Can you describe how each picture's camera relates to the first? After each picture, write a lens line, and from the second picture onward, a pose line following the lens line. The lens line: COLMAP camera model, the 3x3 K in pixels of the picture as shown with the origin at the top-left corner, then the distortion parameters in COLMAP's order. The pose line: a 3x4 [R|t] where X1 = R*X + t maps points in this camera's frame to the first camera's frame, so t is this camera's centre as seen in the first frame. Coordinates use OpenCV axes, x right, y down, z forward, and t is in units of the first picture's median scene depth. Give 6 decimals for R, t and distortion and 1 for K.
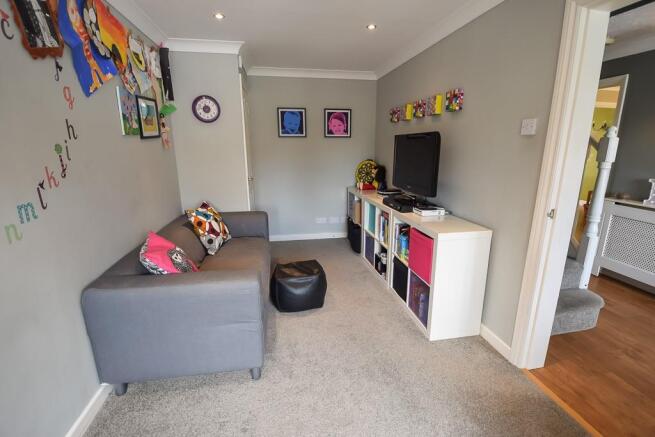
lens RADIAL K [[297.0, 0, 327.5], [0, 297.0, 218.5], [0, 0, 1]] dist [-0.022821, -0.000402]
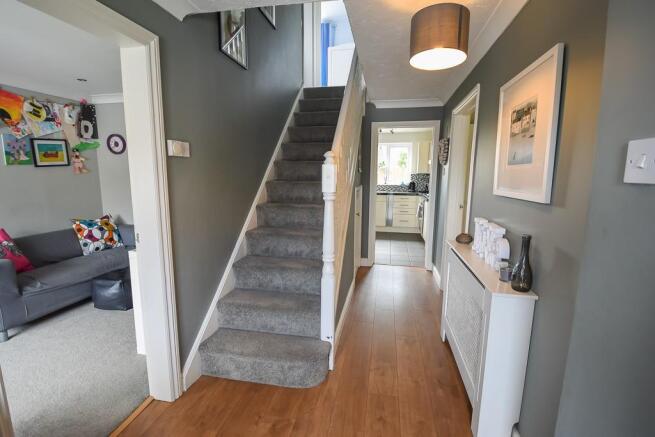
lens RADIAL K [[297.0, 0, 327.5], [0, 297.0, 218.5], [0, 0, 1]] dist [-0.022821, -0.000402]
pose [[0.932882, 0.058039, -0.355476, 1.044994], [-0.090015, 0.993182, -0.074071, -0.036415], [0.348754, 0.101098, 0.931746, 0.168925]]
